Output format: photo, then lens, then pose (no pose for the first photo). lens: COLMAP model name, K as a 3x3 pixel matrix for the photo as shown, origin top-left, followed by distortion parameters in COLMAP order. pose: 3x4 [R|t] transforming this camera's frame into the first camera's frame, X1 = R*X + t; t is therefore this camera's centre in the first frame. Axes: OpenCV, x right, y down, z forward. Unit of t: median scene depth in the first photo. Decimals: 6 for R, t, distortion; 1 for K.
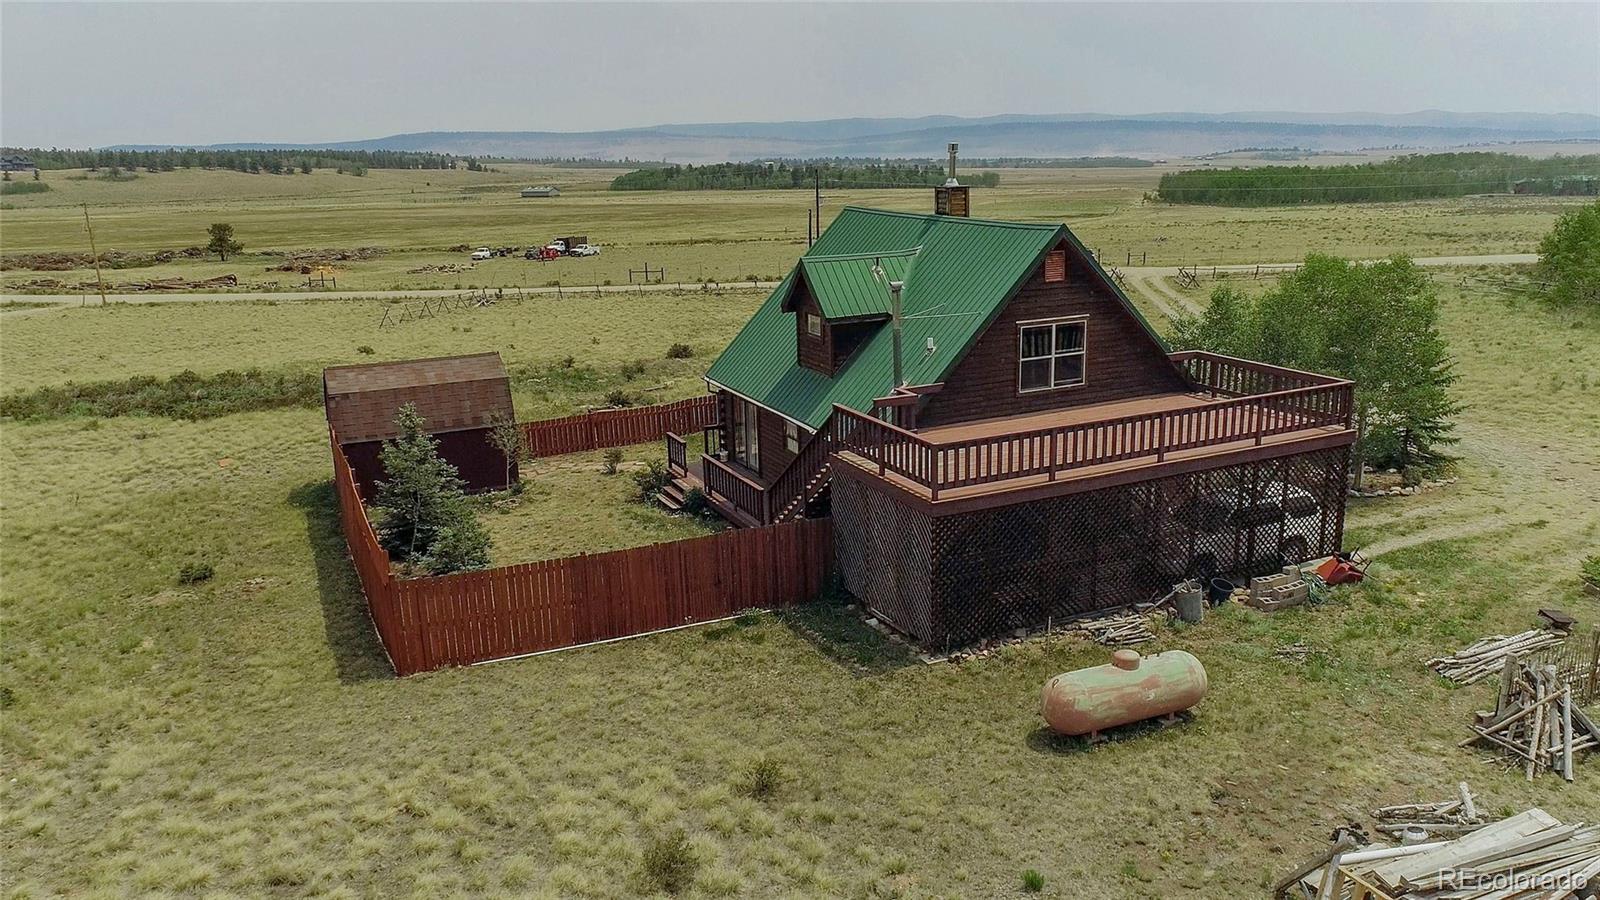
lens RADIAL K [[1157.8, 0, 800.0], [0, 1157.8, 450.0], [0, 0, 1]] dist [-0.005087, -0.000435]
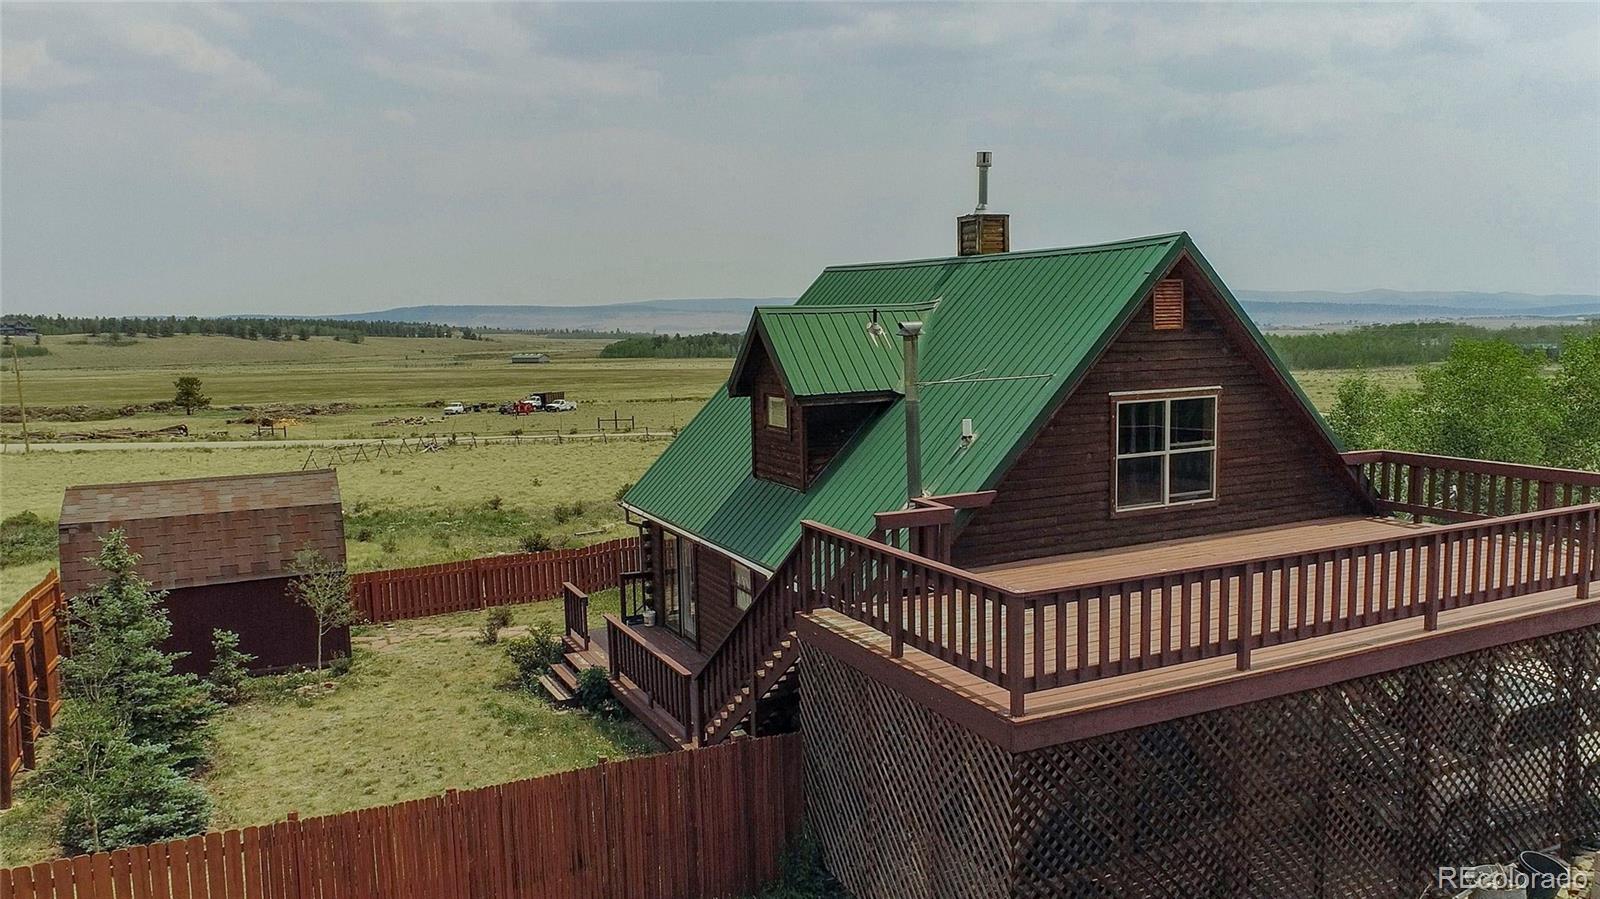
lens RADIAL K [[1157.8, 0, 800.0], [0, 1157.8, 449.5], [0, 0, 1]] dist [-0.005087, -0.000435]
pose [[0.999882, 0.003423, 0.014976, 0.015728], [-0.001307, 0.990275, -0.139119, 0.002026], [-0.015307, 0.139083, 0.990162, 0.375073]]
